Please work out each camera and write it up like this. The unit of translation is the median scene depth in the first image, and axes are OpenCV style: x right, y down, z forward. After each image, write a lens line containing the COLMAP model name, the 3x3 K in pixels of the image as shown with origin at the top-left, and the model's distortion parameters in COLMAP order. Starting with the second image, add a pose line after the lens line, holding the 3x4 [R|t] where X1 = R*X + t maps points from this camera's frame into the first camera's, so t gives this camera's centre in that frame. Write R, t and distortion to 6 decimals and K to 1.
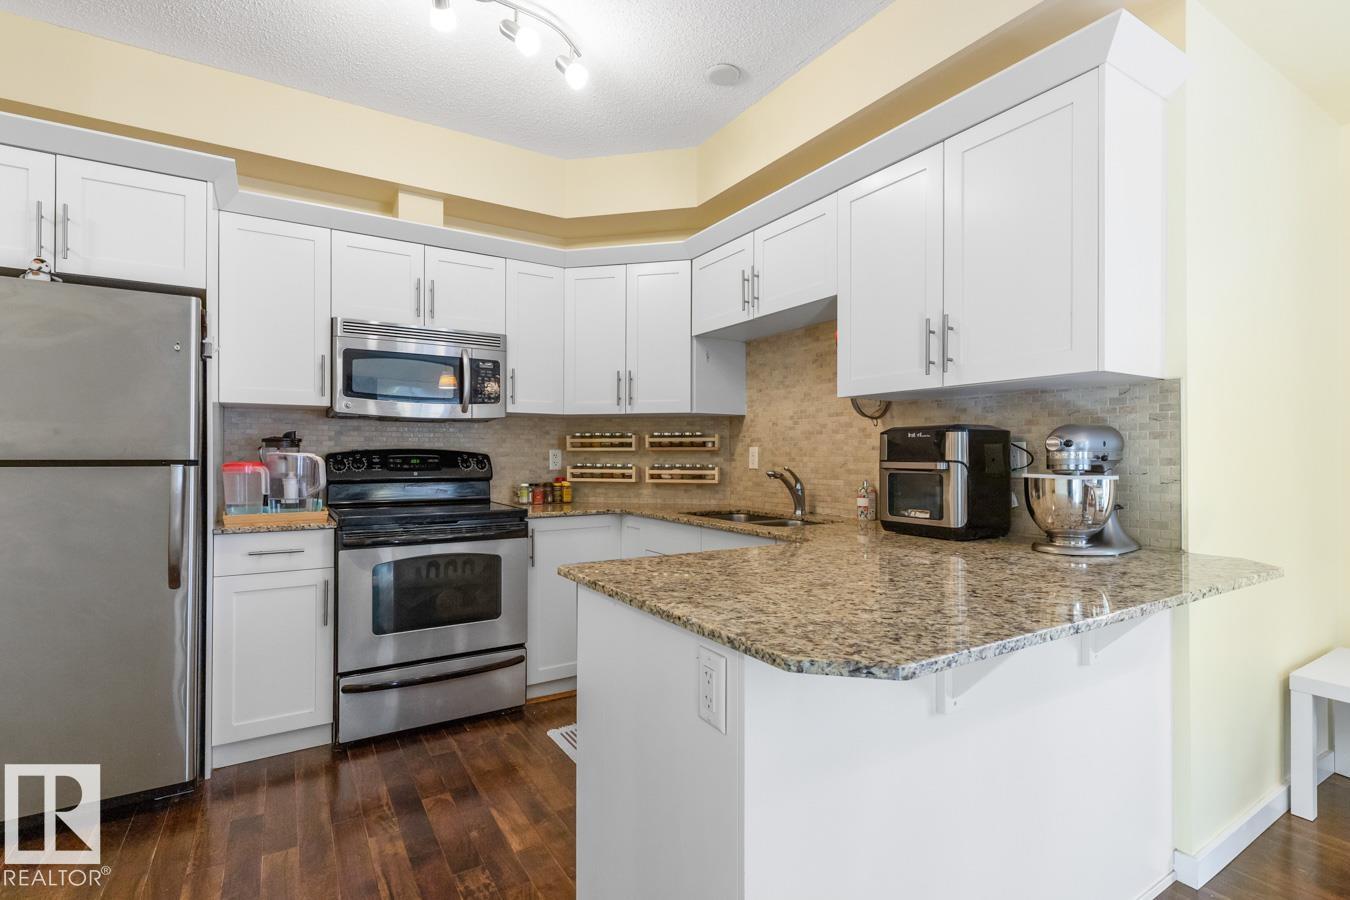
lens RADIAL K [[650.2, 0, 696.7], [0, 650.2, 450.9], [0, 0, 1]] dist [0.000951, 0.000206]
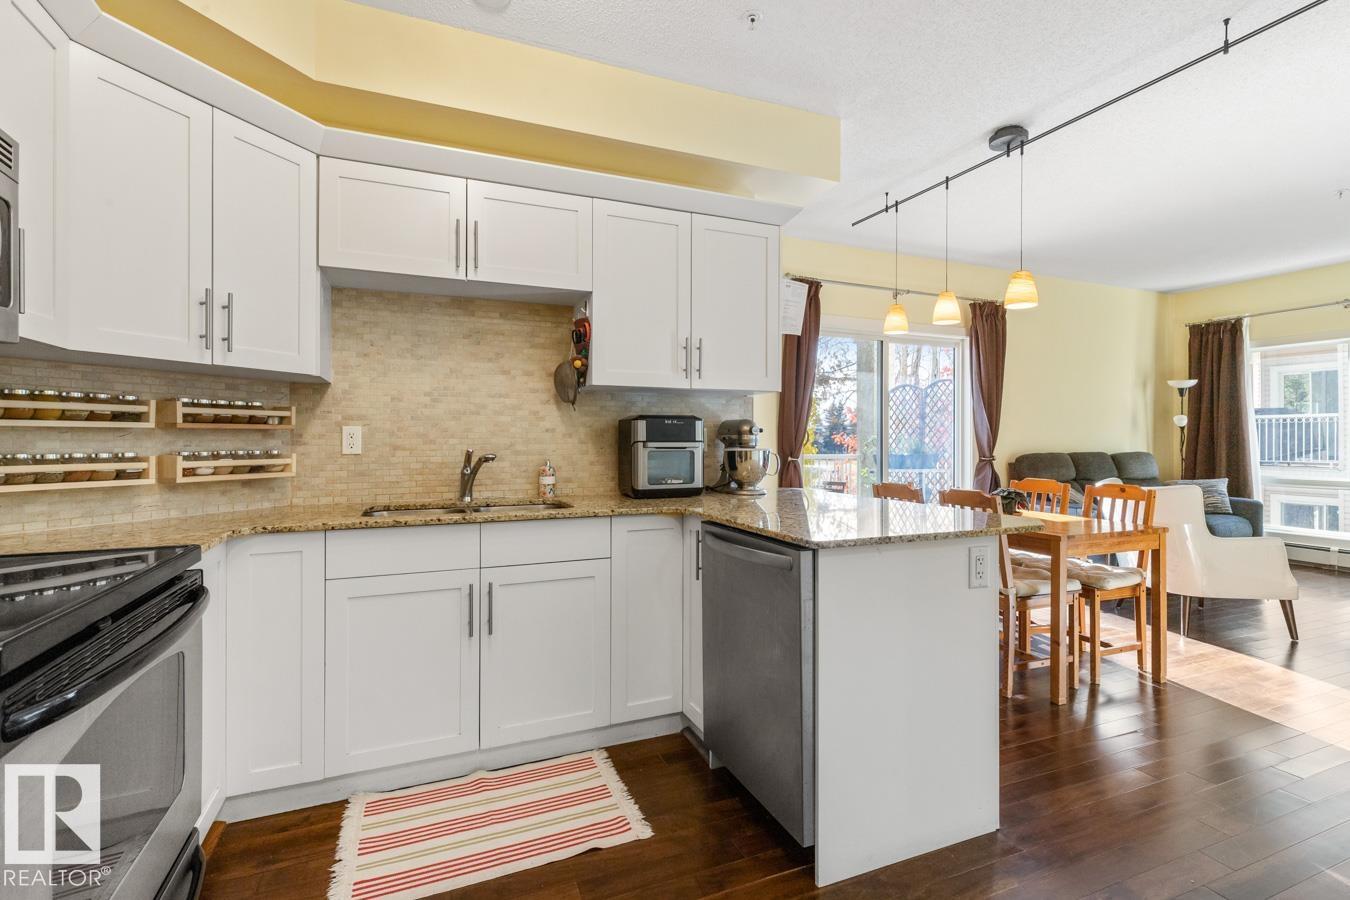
lens RADIAL K [[626.7, 0, 673.0], [0, 626.7, 435.9], [0, 0, 1]] dist [0.001175, 0.000546]
pose [[0.172536, 0.002883, 0.984999, -0.572996], [-0.008085, 0.999966, -0.001511, 0.003723], [-0.984970, -0.007704, 0.172554, 0.484141]]
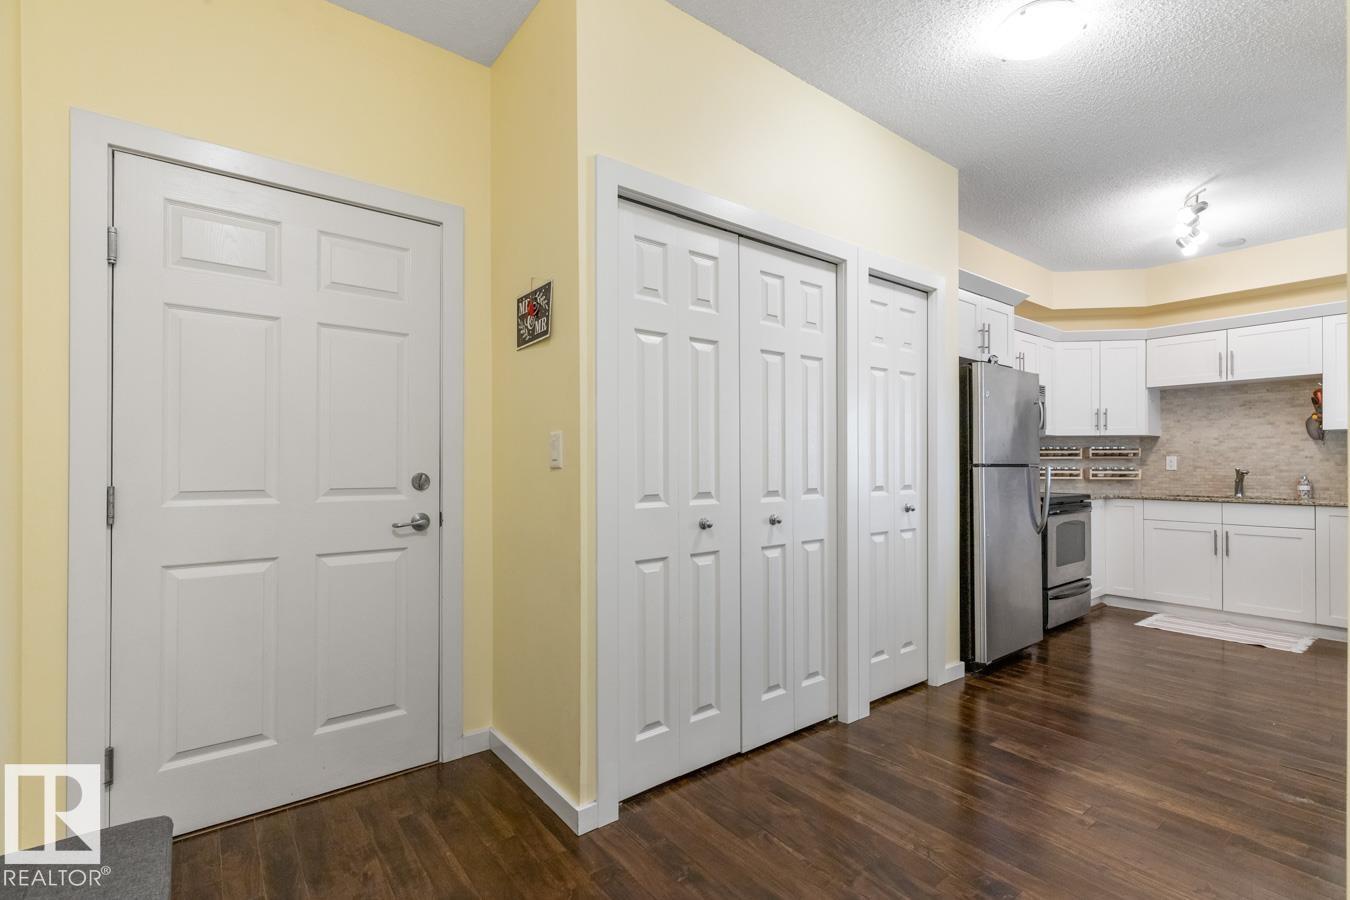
lens RADIAL K [[612.7, 0, 676.7], [0, 612.7, 458.9], [0, 0, 1]] dist [-0.004113, -0.000475]
pose [[0.996622, -0.000964, 0.082114, -1.226153], [0.000877, 0.999999, 0.001094, -0.002558], [-0.082115, -0.001018, 0.996622, -0.391153]]
